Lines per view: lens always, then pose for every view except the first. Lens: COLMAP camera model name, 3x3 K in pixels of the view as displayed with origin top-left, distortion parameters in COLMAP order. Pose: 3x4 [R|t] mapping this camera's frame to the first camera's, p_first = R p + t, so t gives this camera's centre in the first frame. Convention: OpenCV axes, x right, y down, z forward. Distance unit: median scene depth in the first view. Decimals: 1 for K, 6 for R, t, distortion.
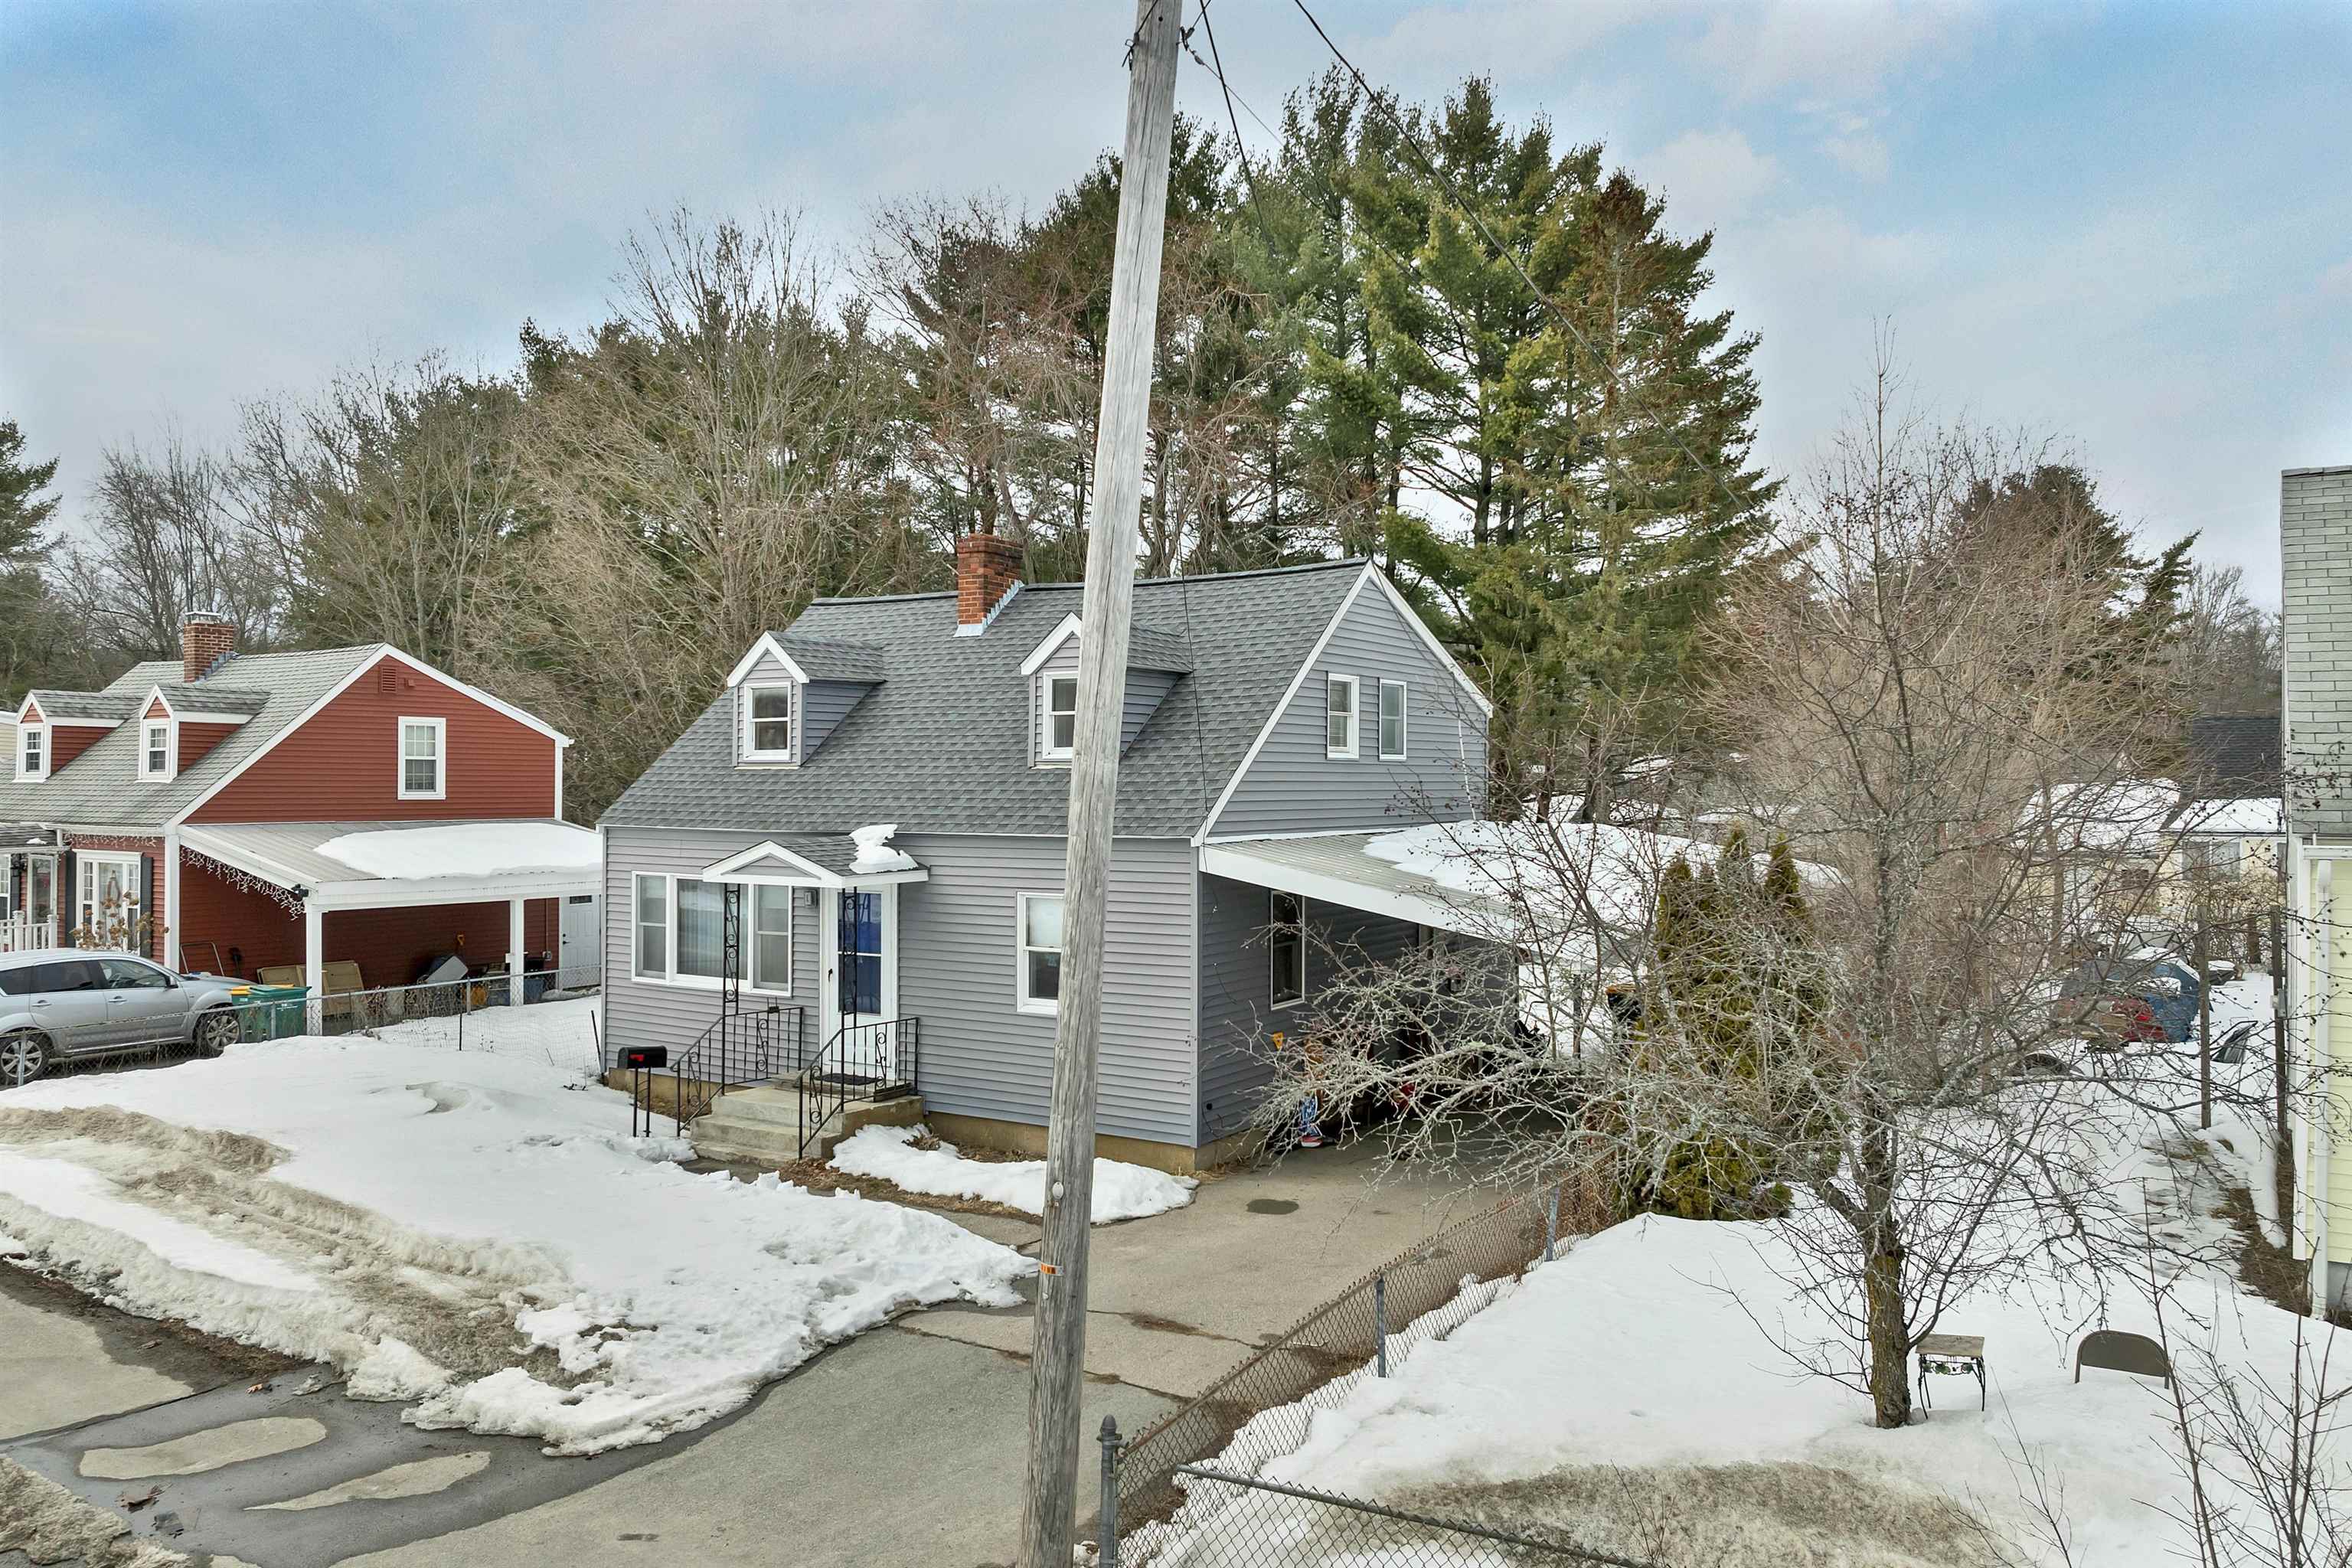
lens RADIAL K [[1696.9, 0, 1190.8], [0, 1696.9, 761.9], [0, 0, 1]] dist [-0.041975, -0.000174]
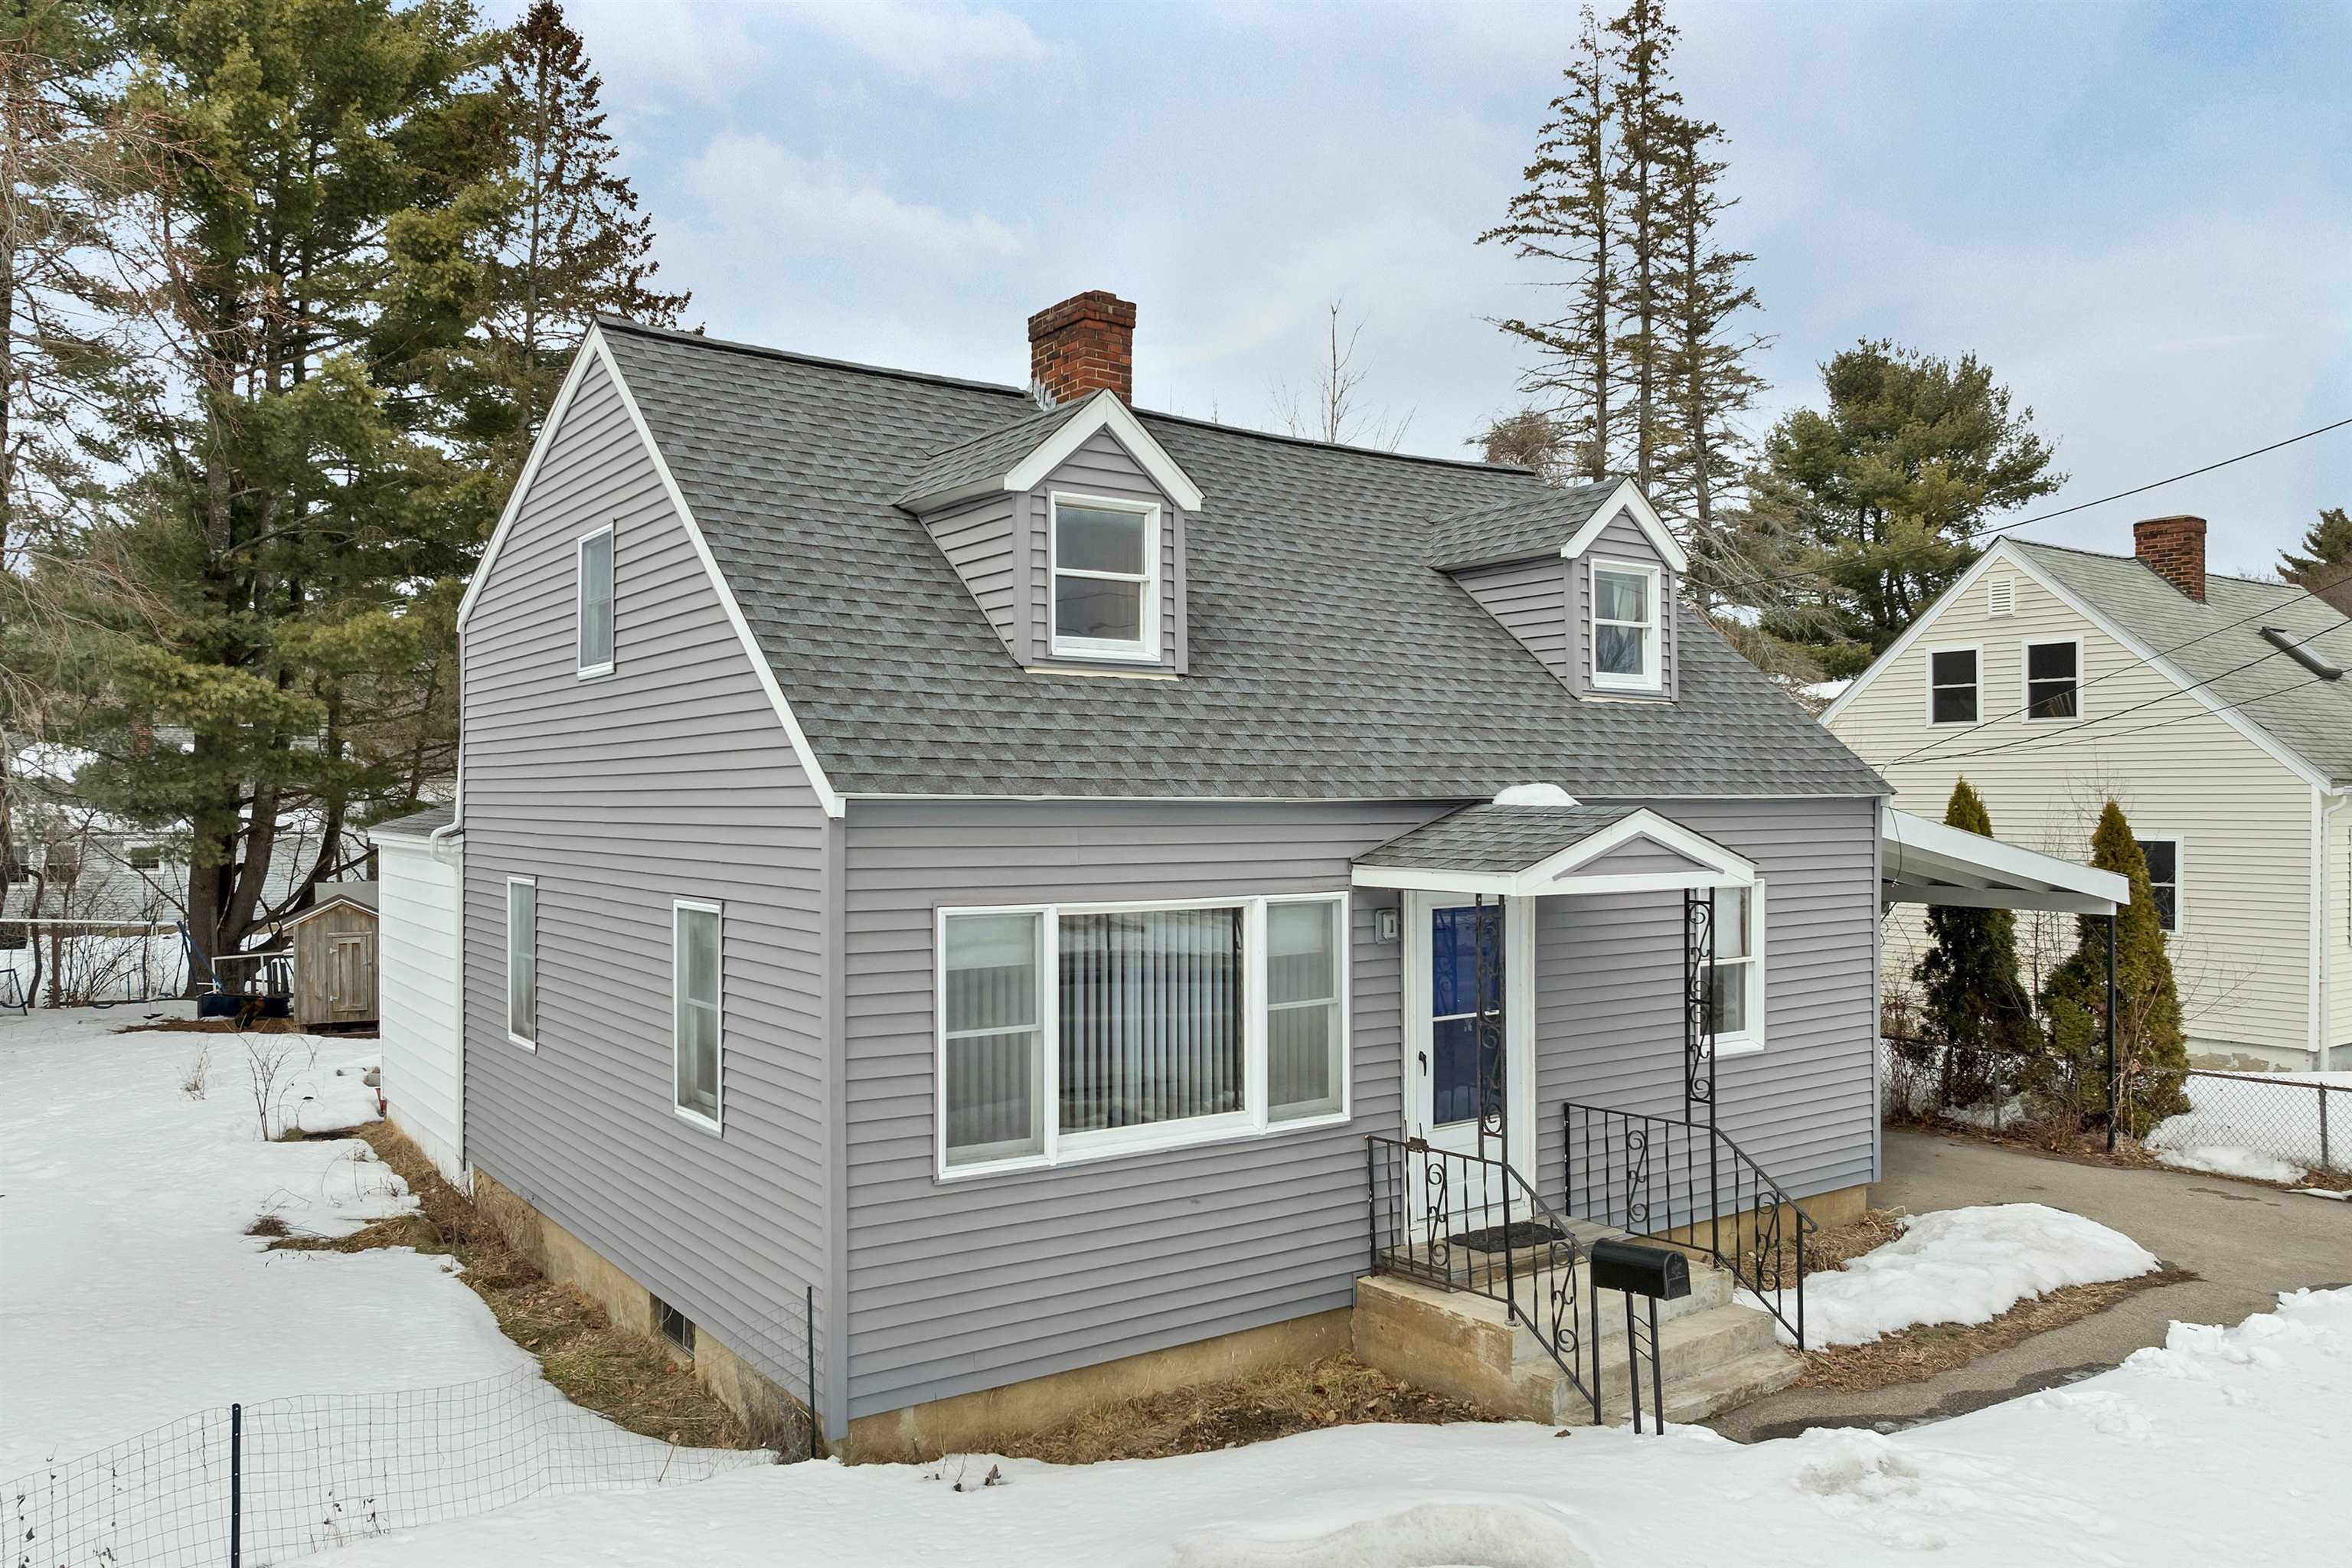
lens RADIAL K [[1719.6, 0, 1214.5], [0, 1719.6, 792.6], [0, 0, 1]] dist [-0.042867, -0.000195]
pose [[0.373880, 0.003263, 0.927471, -0.785655], [-0.008223, 0.999966, -0.000203, 0.041767], [-0.927441, -0.007551, 0.373894, 0.898912]]
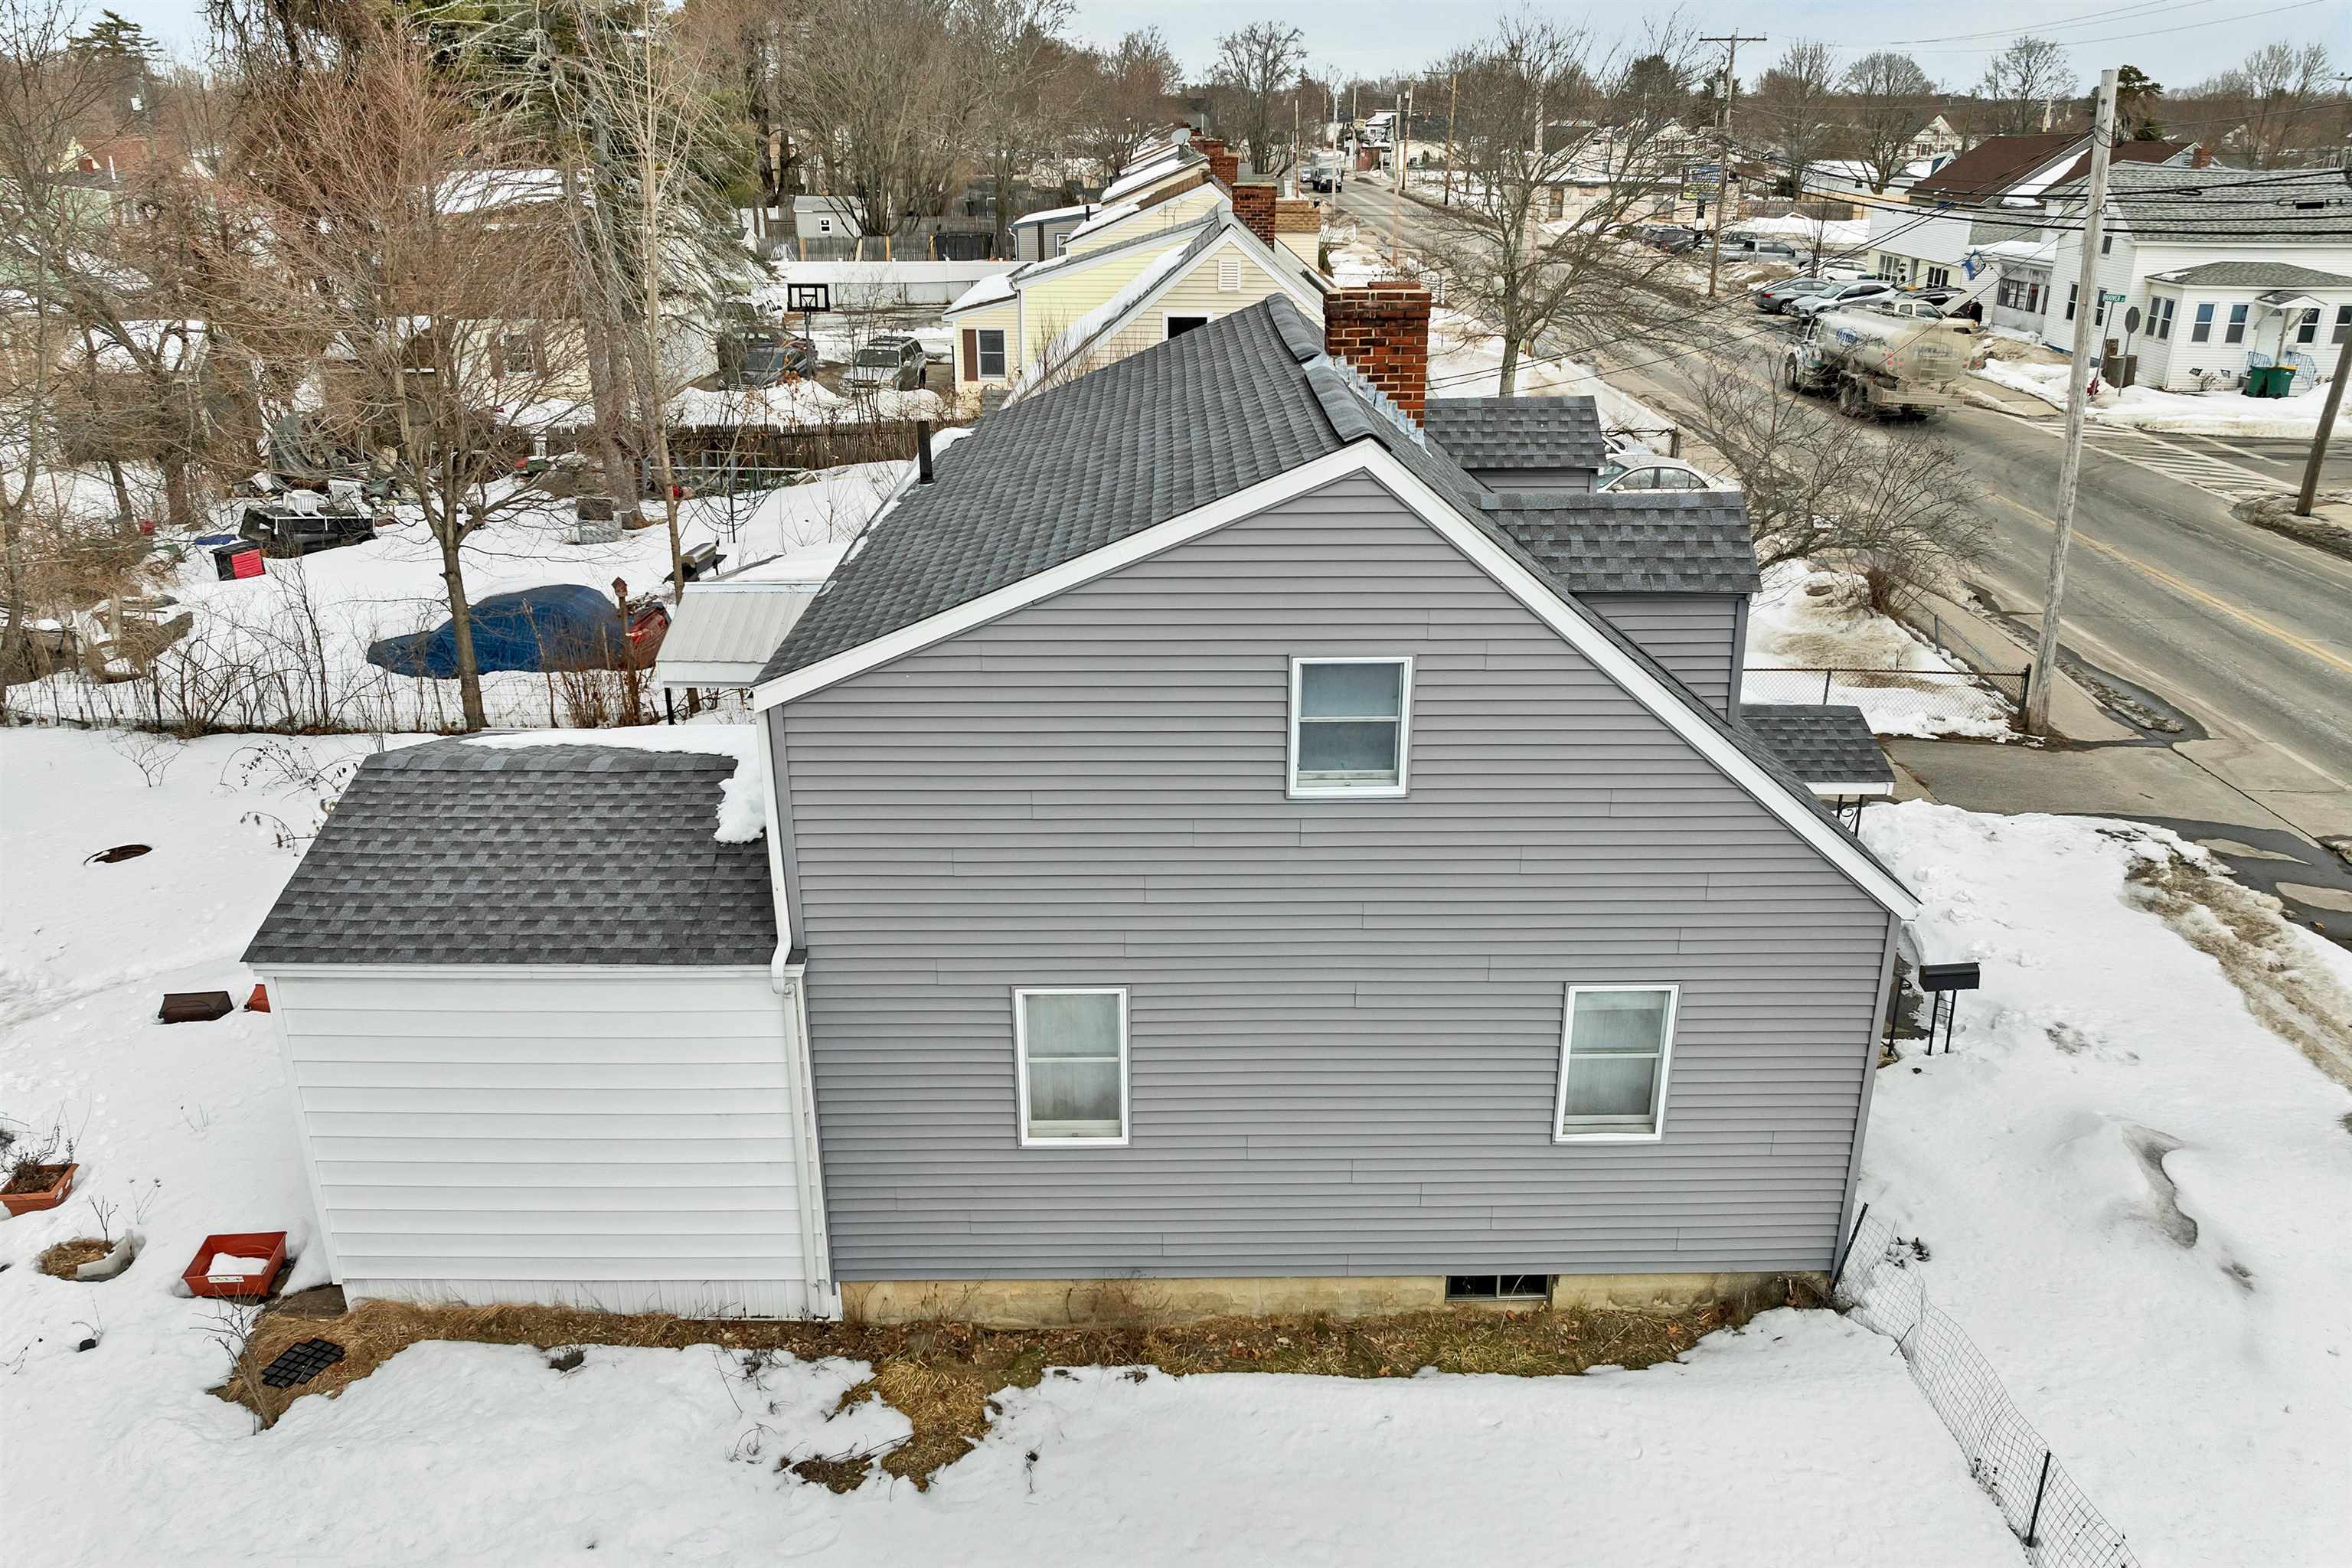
lens RADIAL K [[1696.9, 0, 1190.8], [0, 1696.9, 761.9], [0, 0, 1]] dist [-0.041975, -0.000174]
pose [[-0.537946, -0.302660, 0.786772, -0.741751], [-0.011953, 0.935968, 0.351881, -0.224208], [-0.842894, 0.179889, -0.507118, 1.696226]]
